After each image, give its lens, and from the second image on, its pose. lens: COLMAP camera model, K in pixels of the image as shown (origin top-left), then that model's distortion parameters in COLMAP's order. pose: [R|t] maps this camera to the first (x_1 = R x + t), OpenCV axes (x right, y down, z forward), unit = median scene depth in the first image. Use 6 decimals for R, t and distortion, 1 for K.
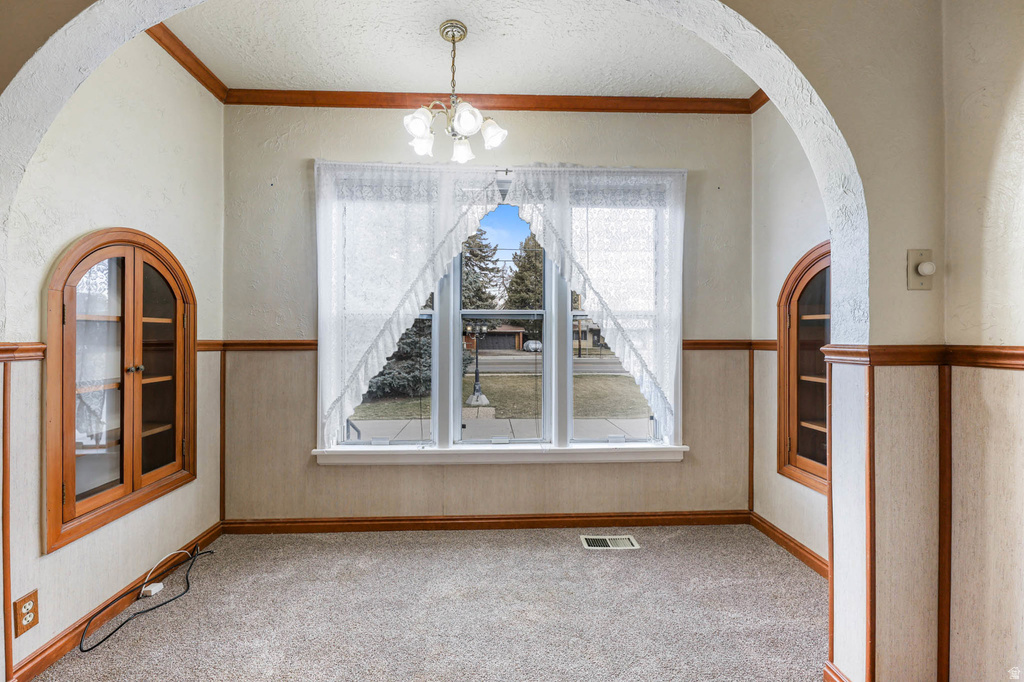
lens RADIAL K [[421.2, 0, 503.8], [0, 421.2, 341.1], [0, 0, 1]] dist [-0.002303, -0.002010]
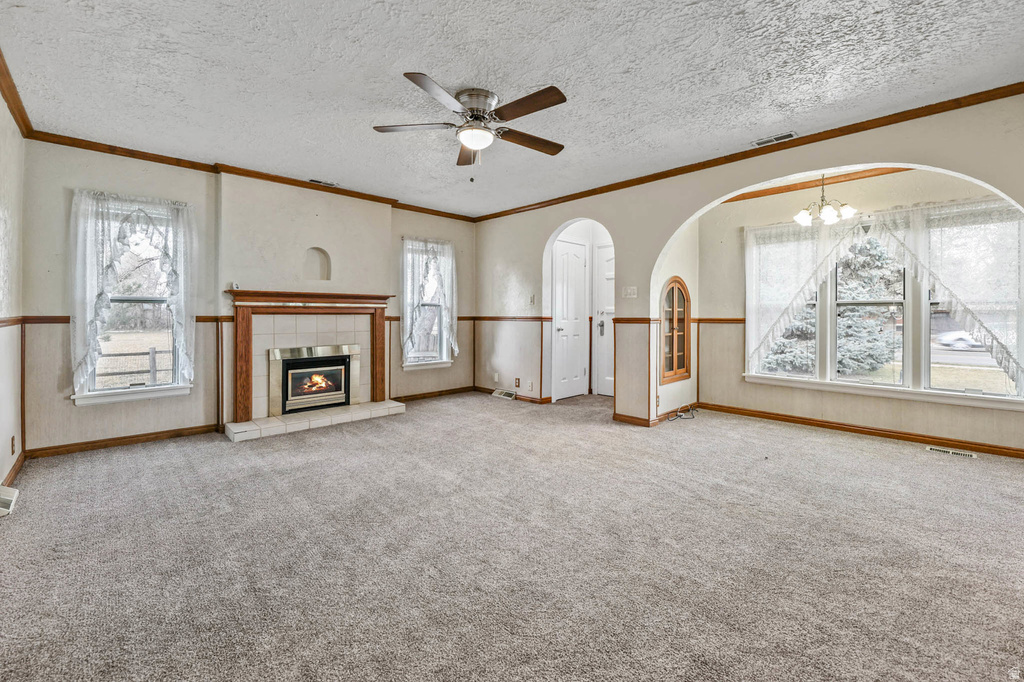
lens RADIAL K [[421.2, 0, 516.8], [0, 421.2, 310.1], [0, 0, 1]] dist [-0.002303, -0.002010]
pose [[0.663924, -0.005829, -0.747777, 0.319071], [-0.011919, 0.999760, -0.018376, 0.008773], [0.747705, 0.021113, 0.663695, -1.104267]]
